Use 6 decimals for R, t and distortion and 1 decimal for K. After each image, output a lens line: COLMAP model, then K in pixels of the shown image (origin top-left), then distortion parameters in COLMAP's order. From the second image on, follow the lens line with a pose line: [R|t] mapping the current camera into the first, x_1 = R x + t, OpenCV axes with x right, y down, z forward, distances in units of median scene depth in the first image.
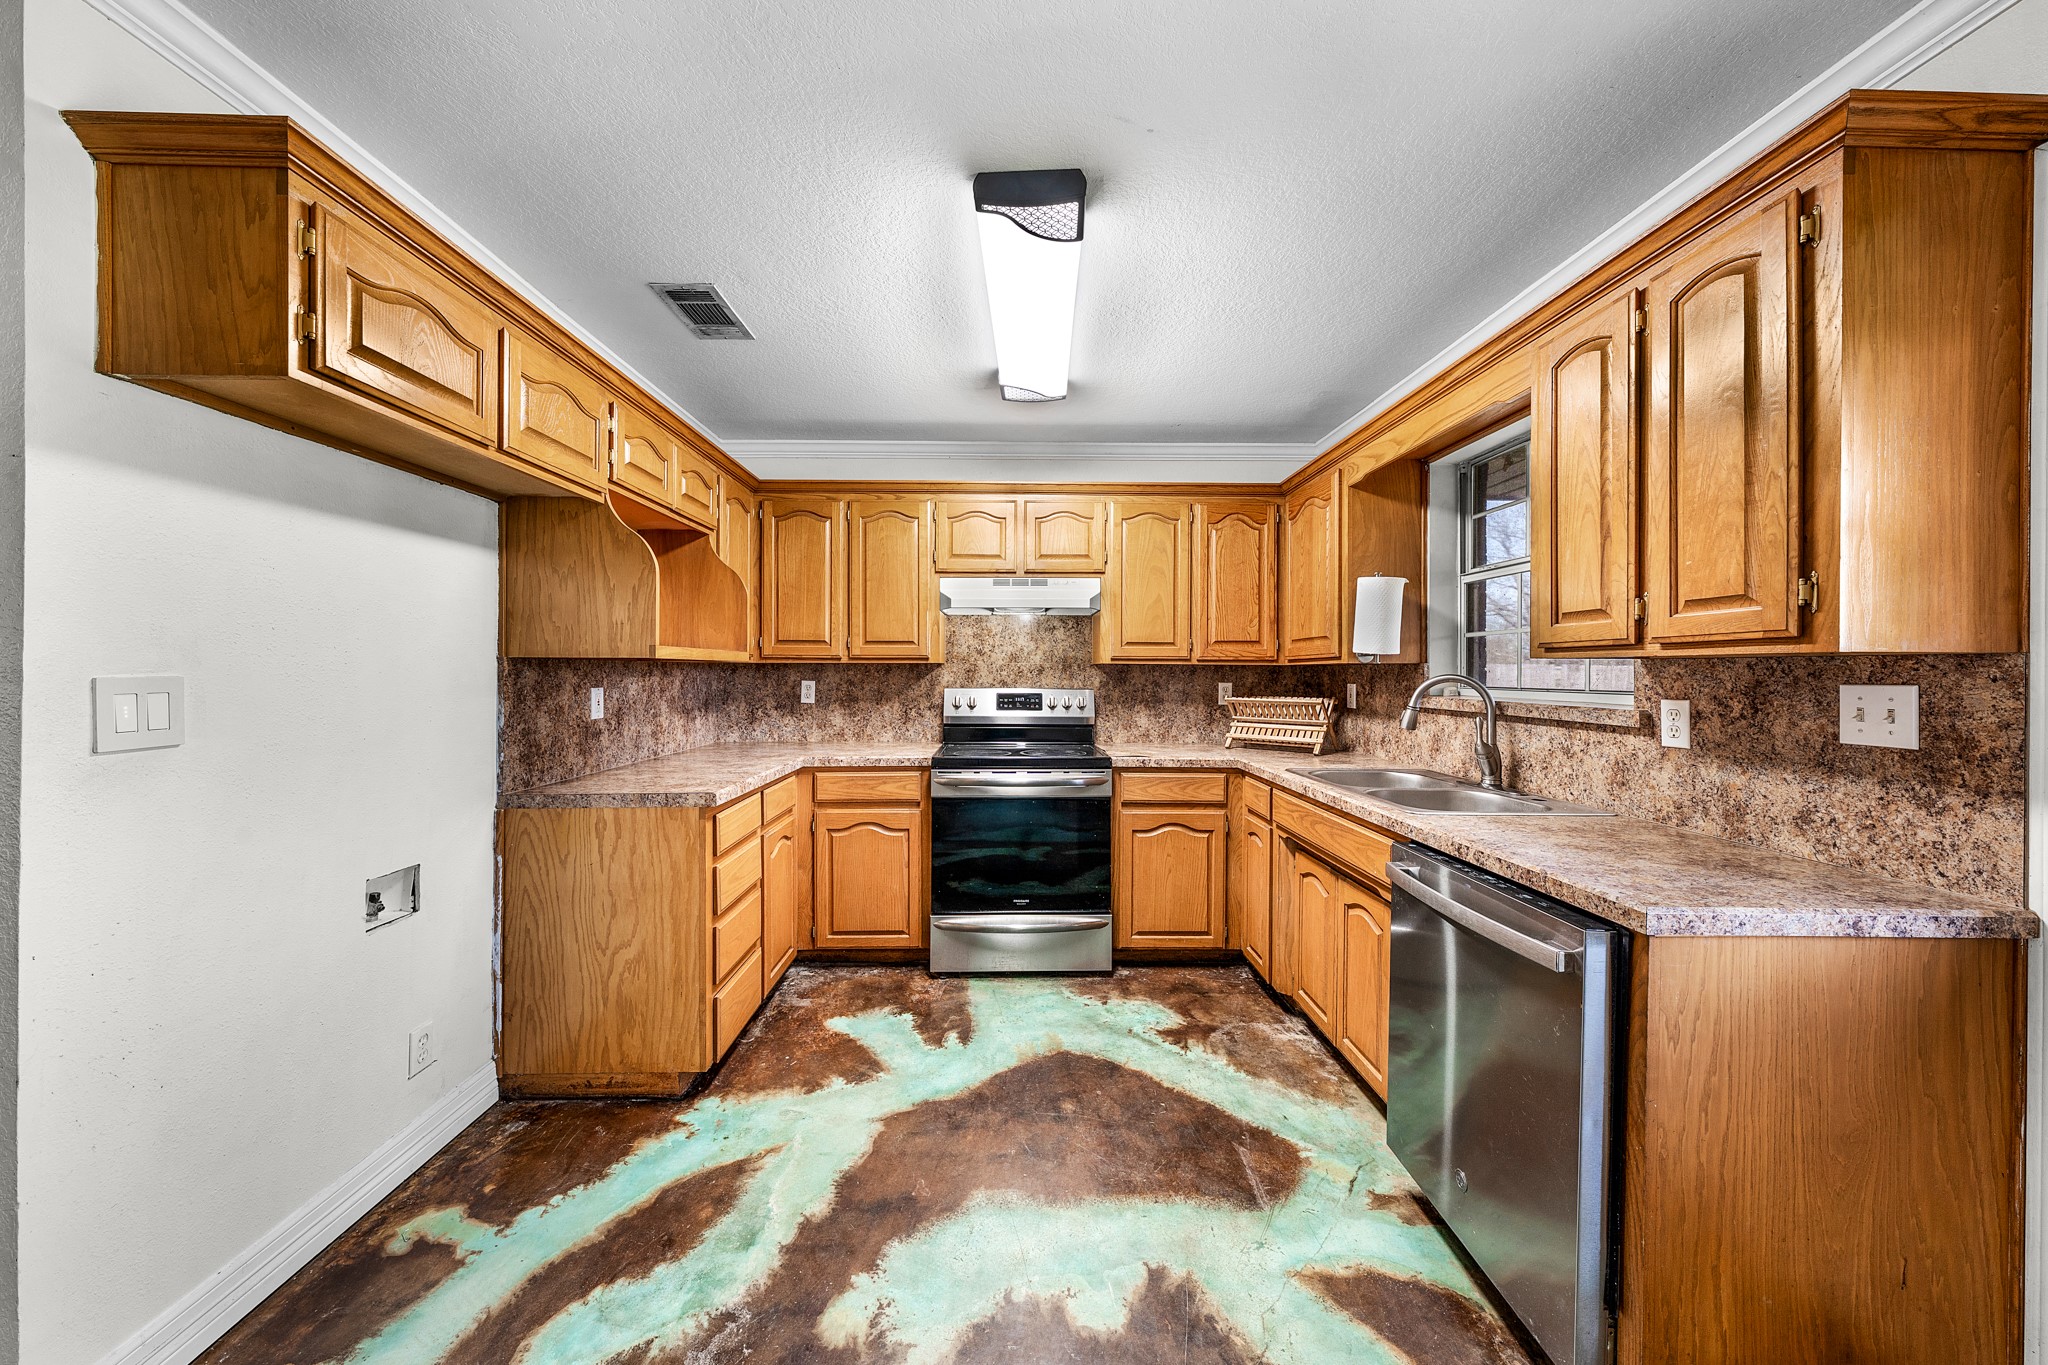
lens RADIAL K [[699.4, 0, 1009.0], [0, 699.4, 673.9], [0, 0, 1]] dist [0.000237, 0.000024]
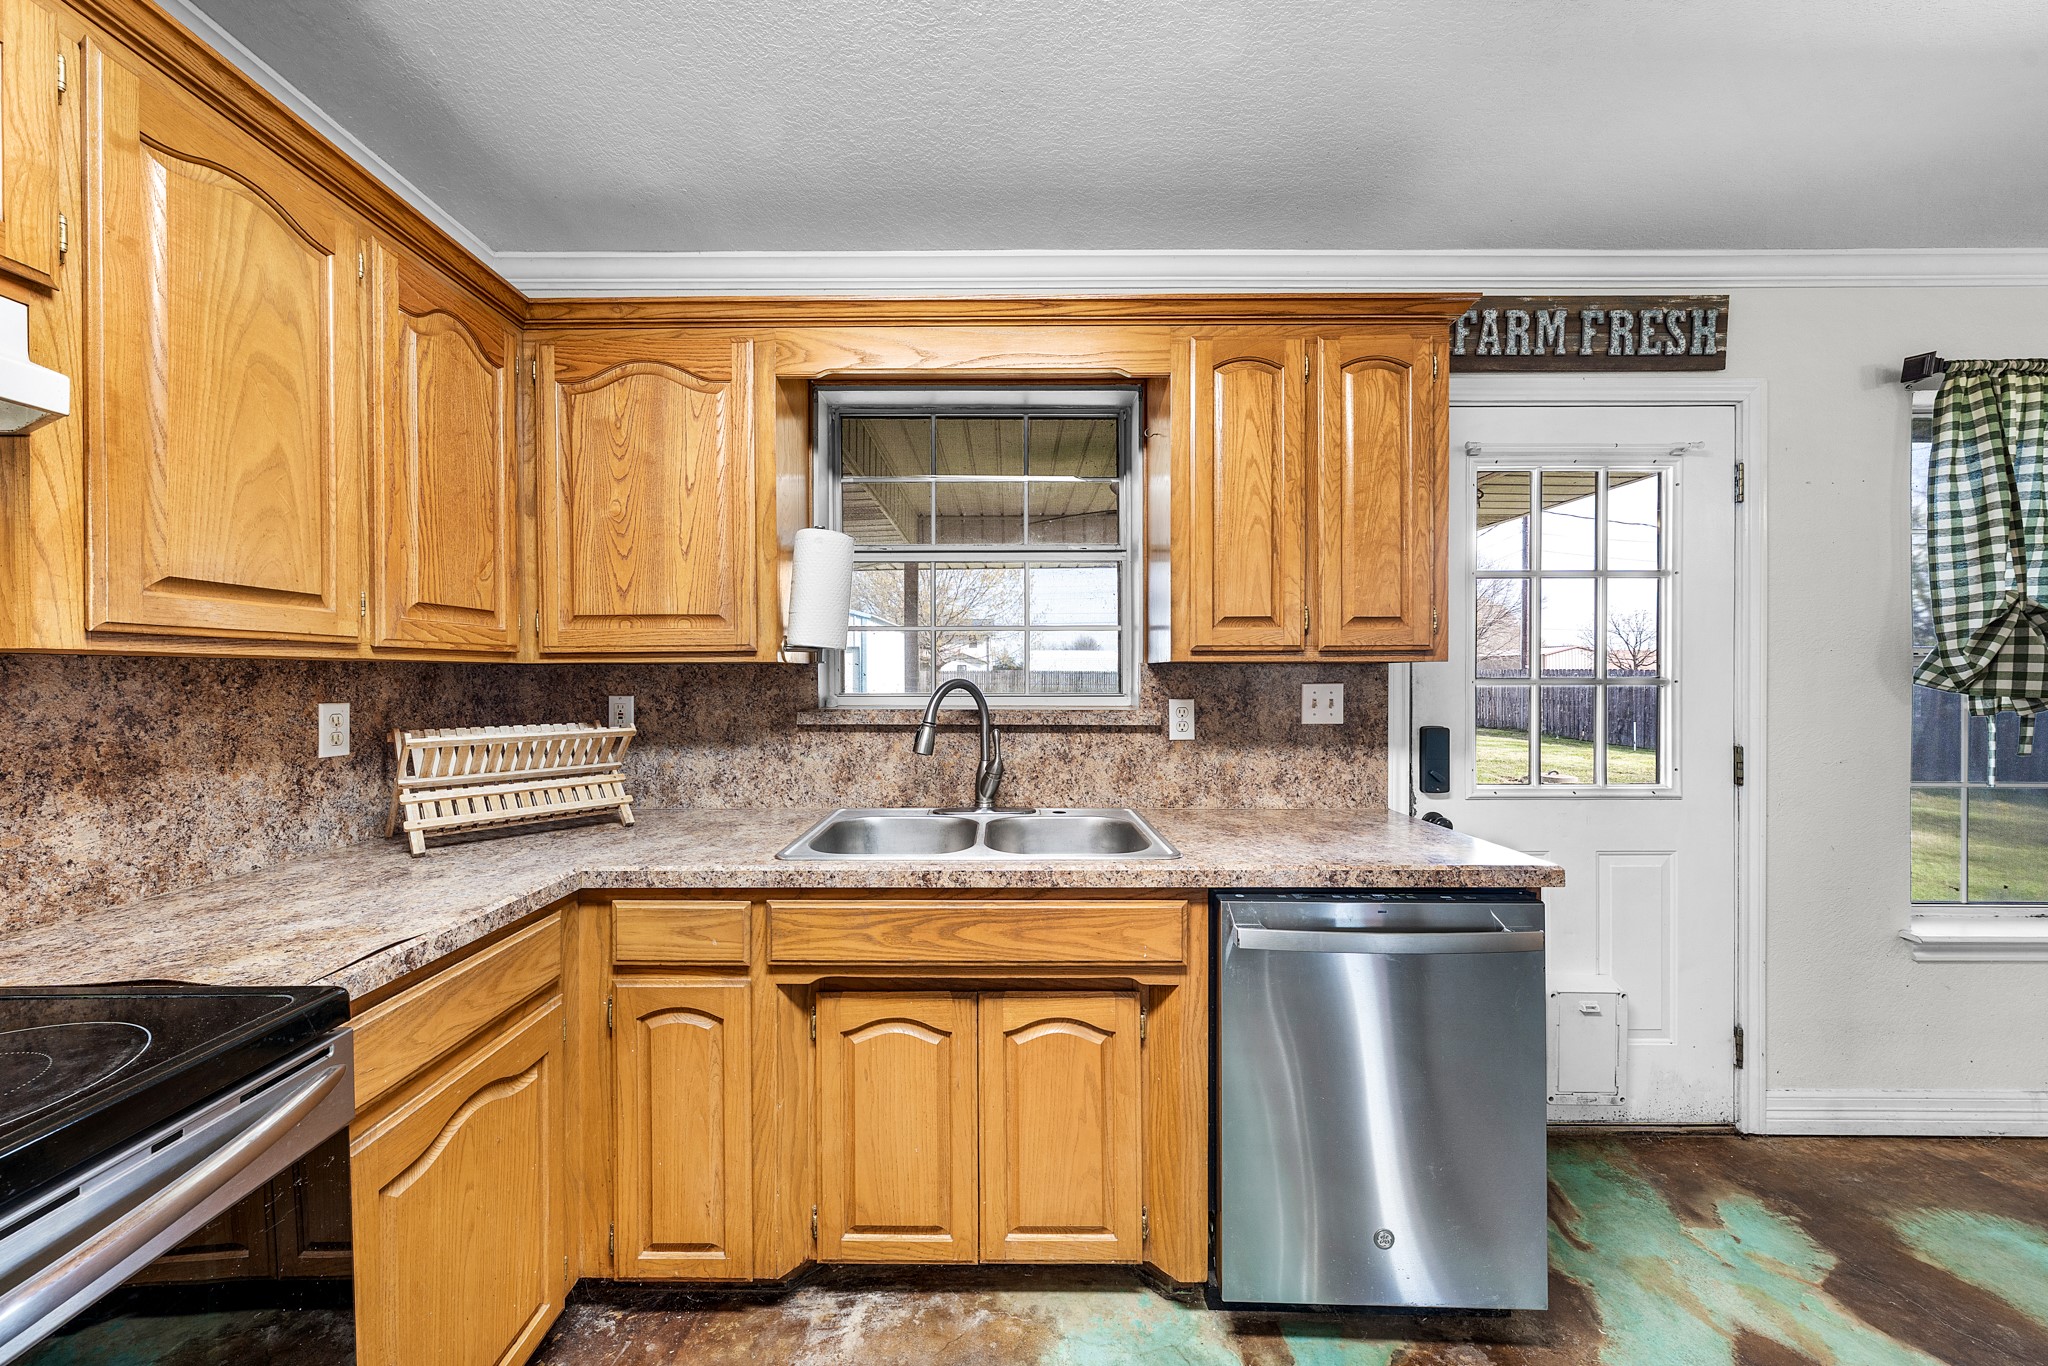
lens RADIAL K [[716.7, 0, 1007.6], [0, 716.7, 678.5], [0, 0, 1]] dist [-0.001716, -0.000163]
pose [[0.012345, -0.009026, 0.999883, -0.198393], [0.004737, 0.999949, 0.008968, -0.007344], [-0.999913, 0.004625, 0.012387, 1.059006]]
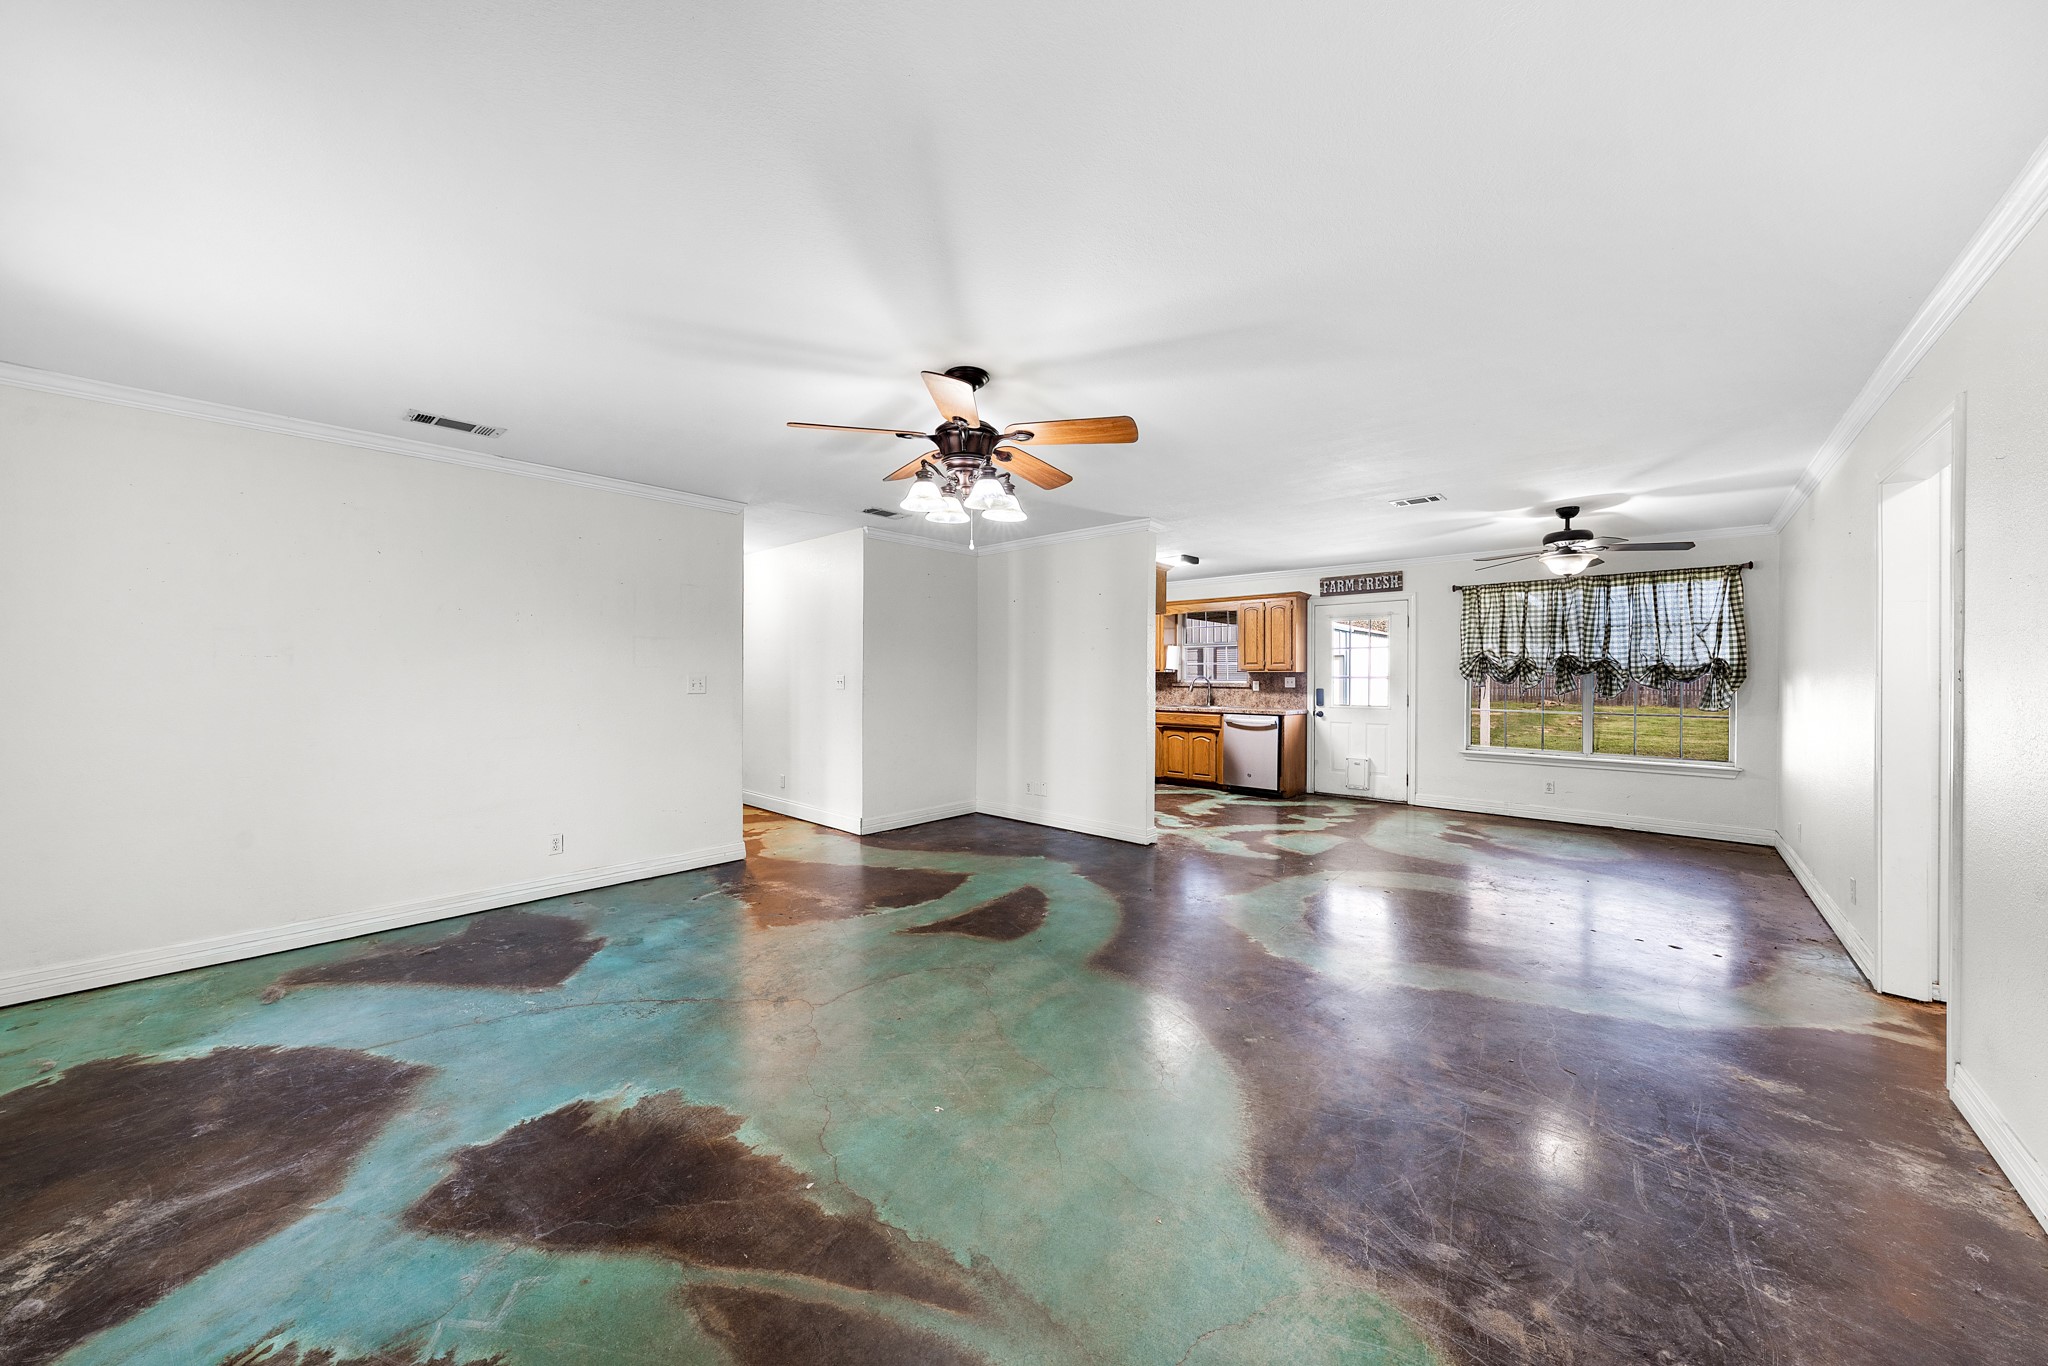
lens RADIAL K [[716.7, 0, 1007.6], [0, 716.7, 678.5], [0, 0, 1]] dist [-0.001716, -0.000163]
pose [[0.687288, -0.004121, 0.726373, -3.122867], [0.001598, 0.999990, 0.004162, -0.001409], [-0.726383, -0.001700, 0.687288, -0.936024]]
